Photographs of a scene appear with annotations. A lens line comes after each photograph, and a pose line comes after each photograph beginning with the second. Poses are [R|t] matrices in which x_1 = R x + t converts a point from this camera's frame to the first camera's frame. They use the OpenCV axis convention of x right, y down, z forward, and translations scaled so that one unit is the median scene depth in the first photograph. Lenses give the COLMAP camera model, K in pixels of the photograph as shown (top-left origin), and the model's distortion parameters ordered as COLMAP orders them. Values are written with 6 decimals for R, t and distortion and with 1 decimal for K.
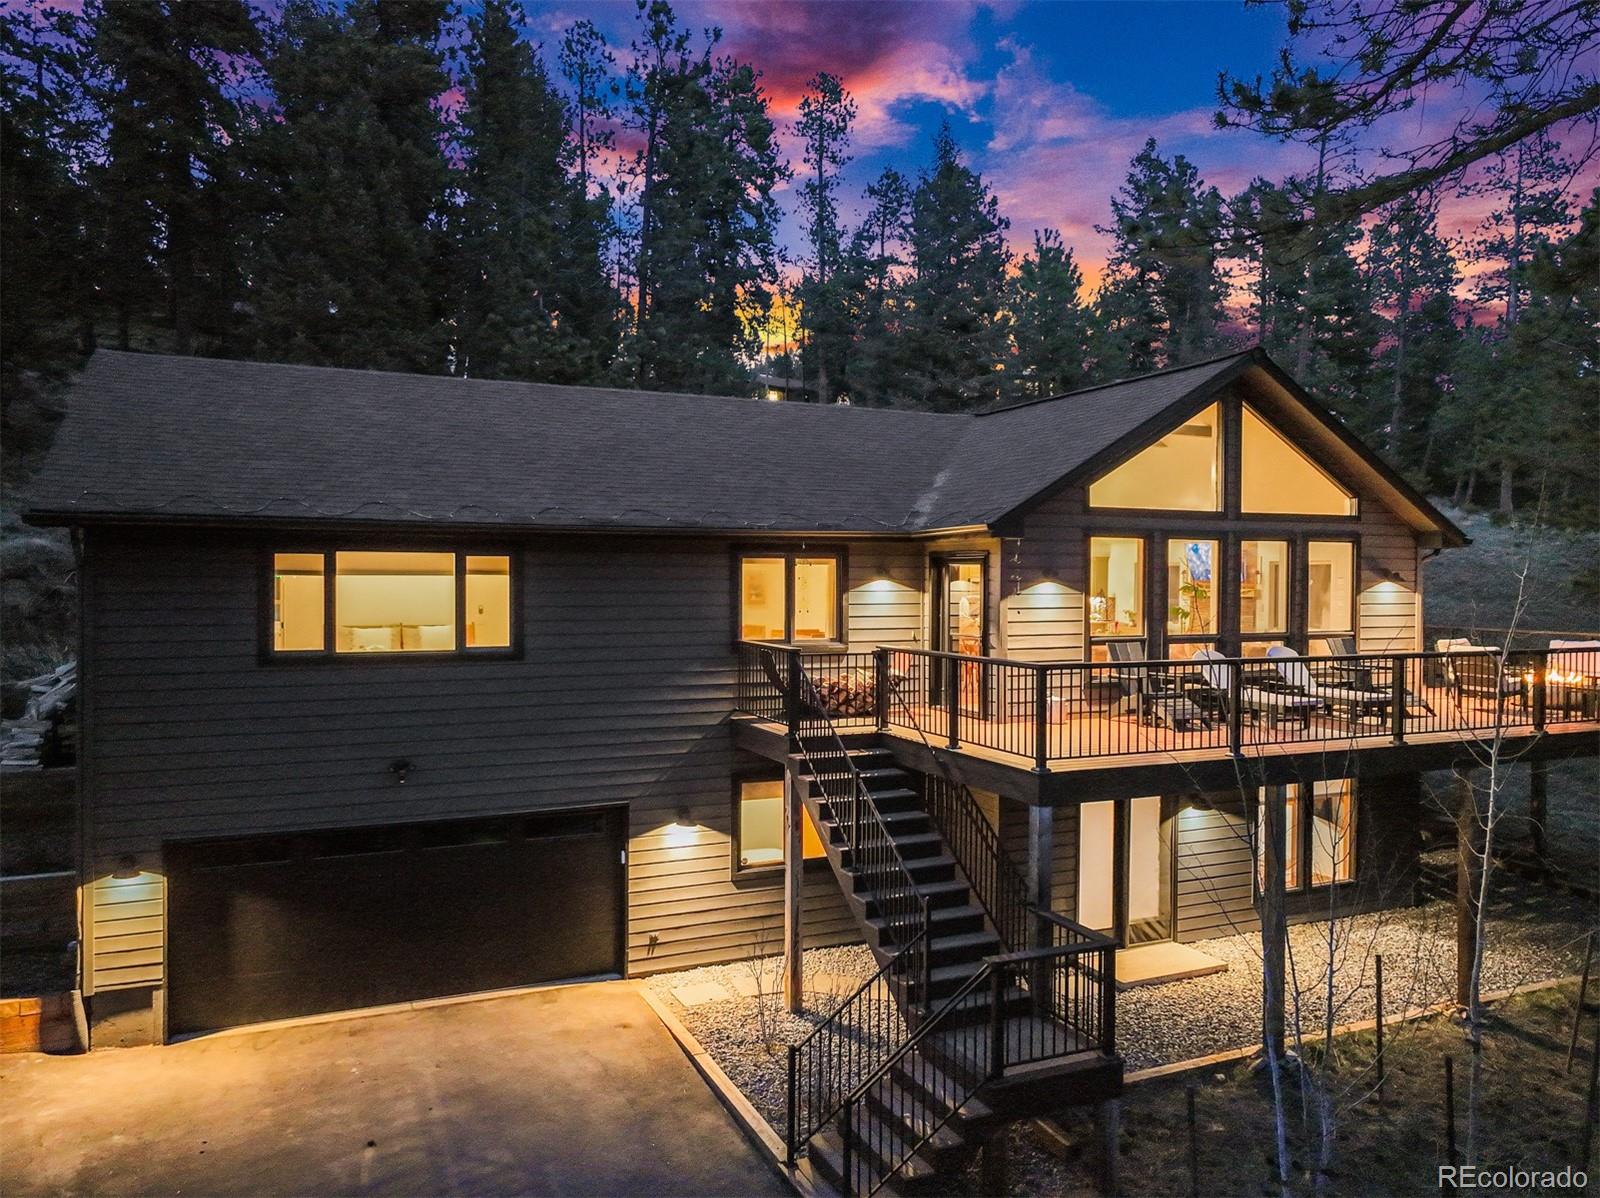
lens RADIAL K [[1149.2, 0, 804.1], [0, 1149.2, 599.2], [0, 0, 1]] dist [0.007440, 0.014711]
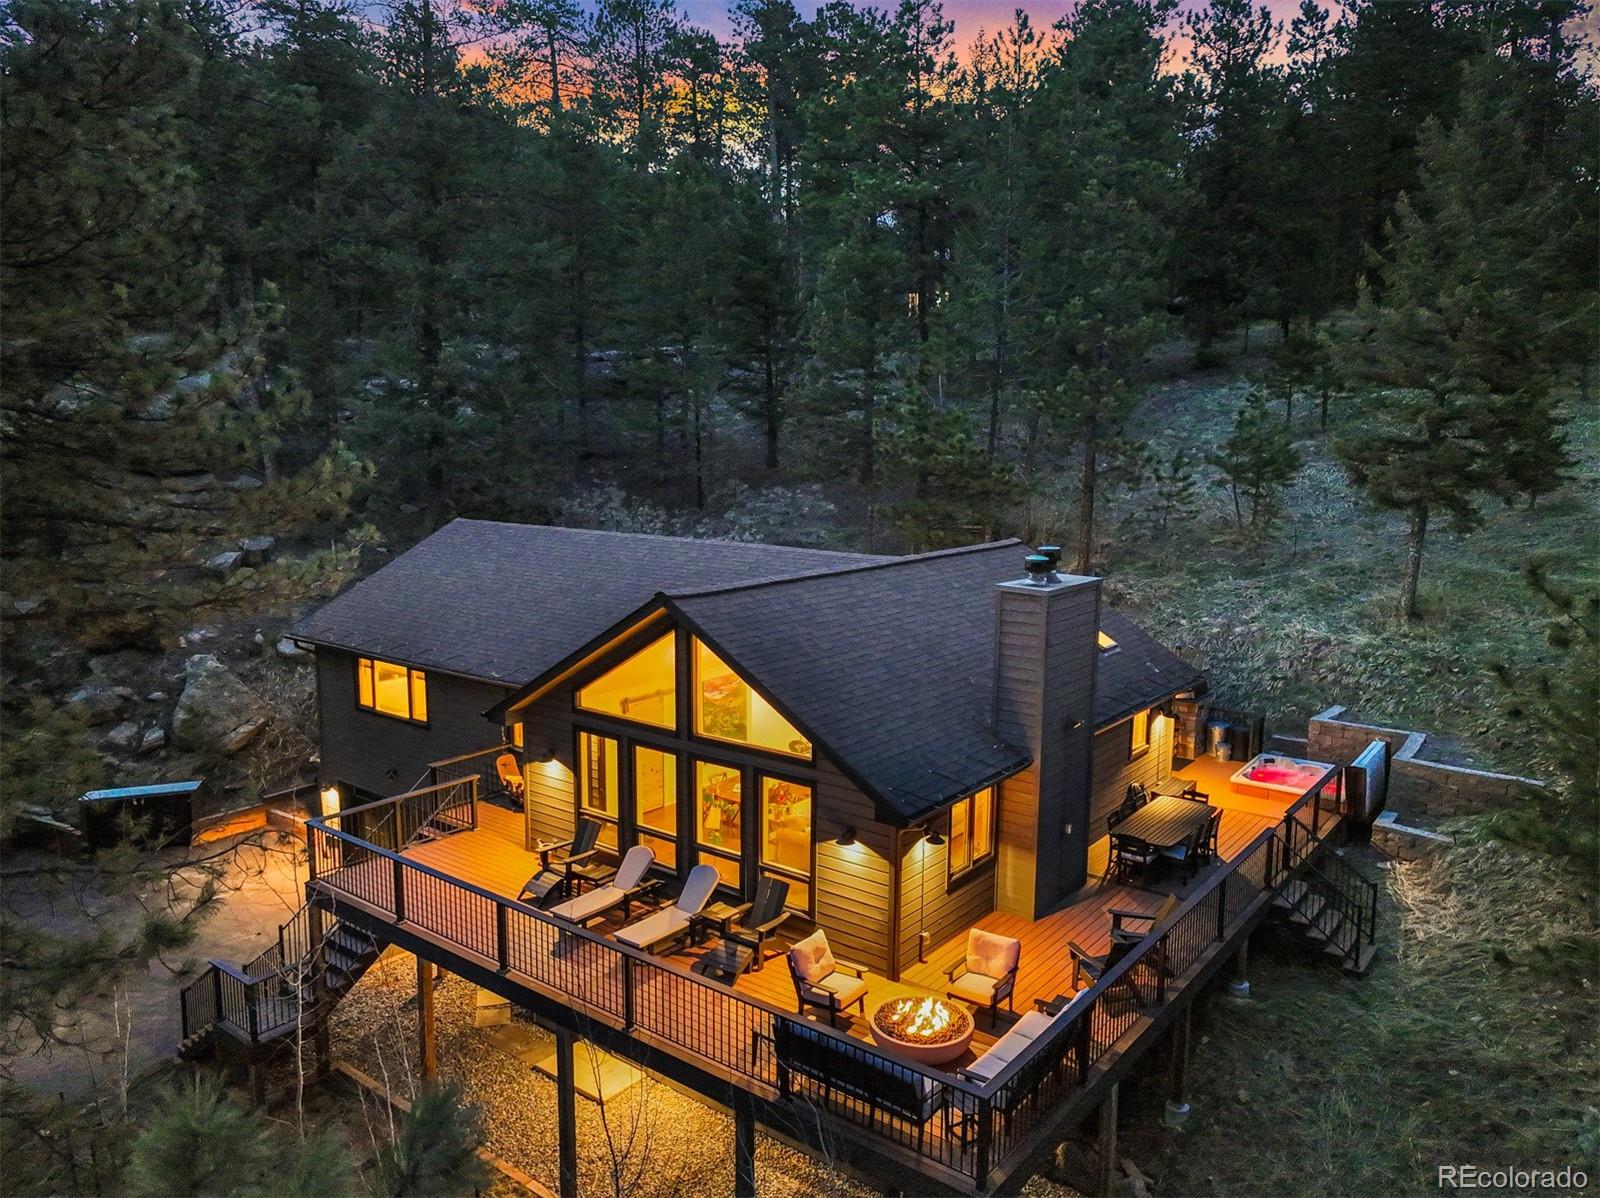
lens RADIAL K [[1149.2, 0, 804.1], [0, 1149.2, 599.2], [0, 0, 1]] dist [0.007440, 0.014711]
pose [[0.471168, 0.132355, -0.872057, 1.428137], [-0.013473, 0.989642, 0.142922, -0.377185], [0.881941, -0.055590, 0.468071, 0.632177]]
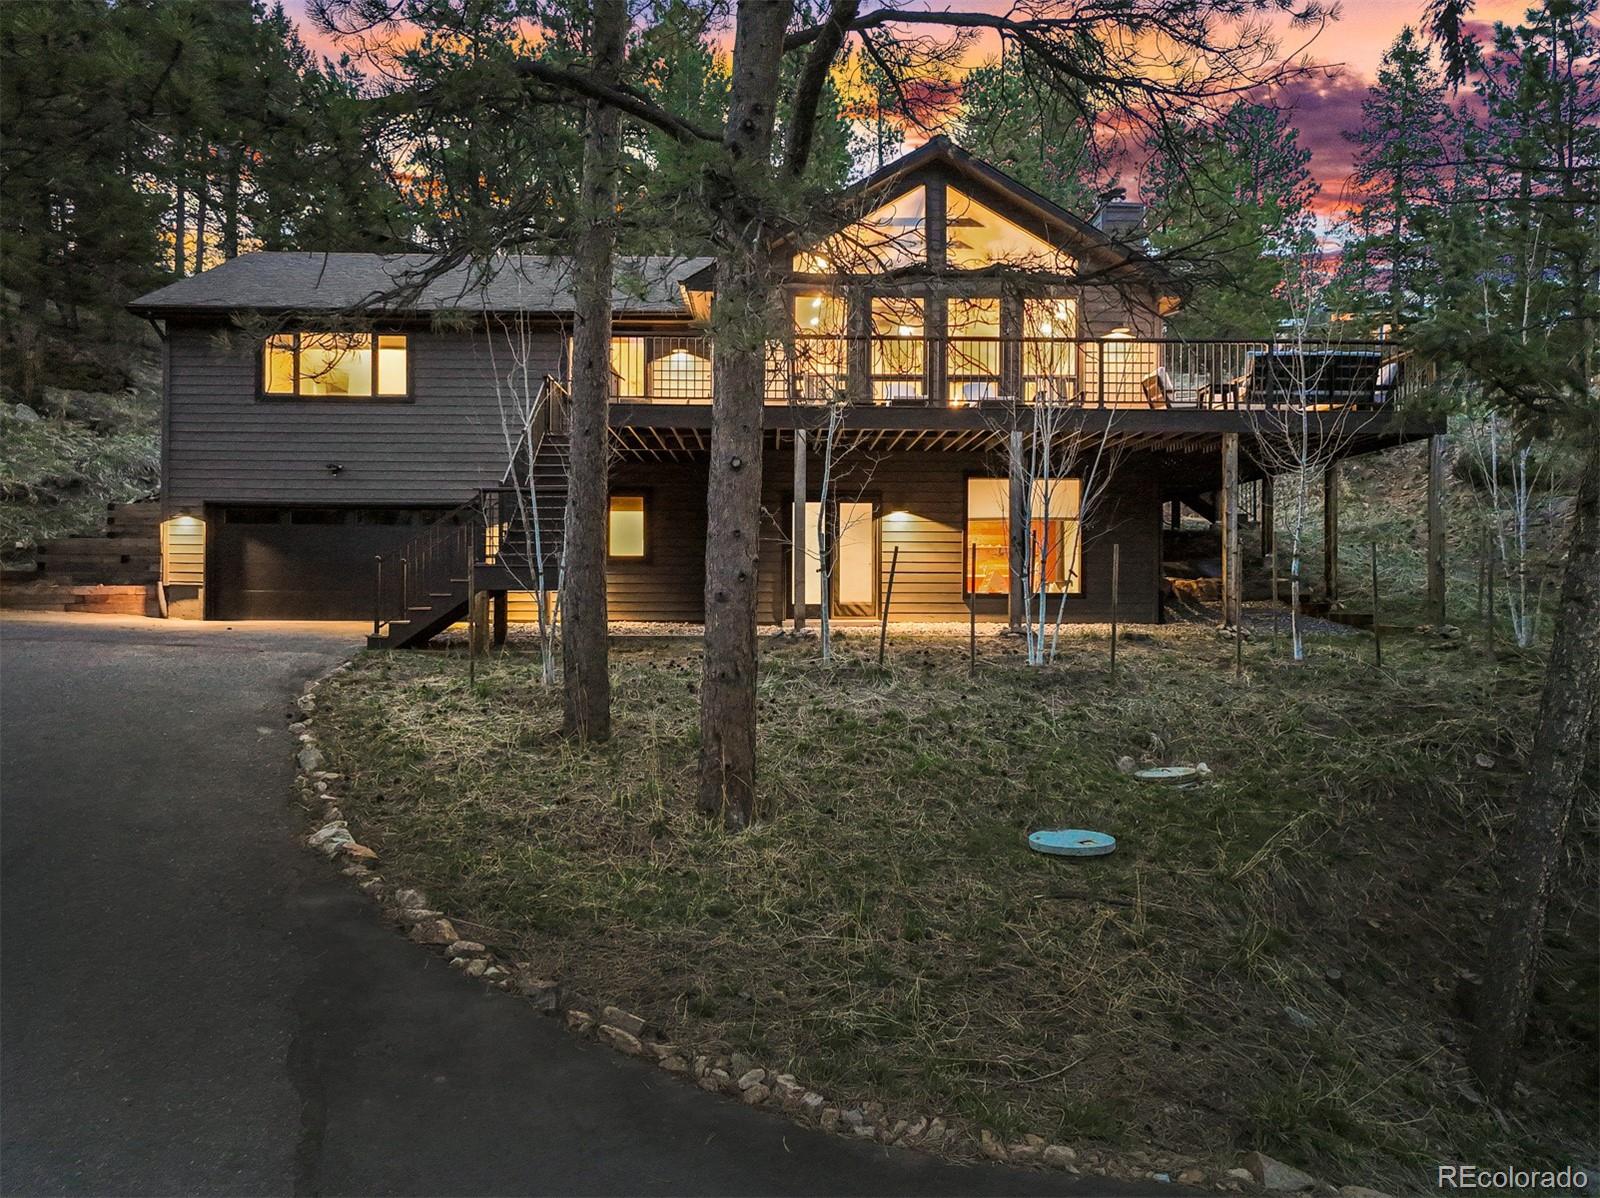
lens RADIAL K [[1149.2, 0, 804.1], [0, 1149.2, 599.2], [0, 0, 1]] dist [0.007440, 0.014711]
pose [[0.914603, -0.005170, -0.404320, 0.777378], [-0.007721, 0.999513, -0.030246, 0.326137], [0.404280, 0.030785, 0.914117, -0.164280]]
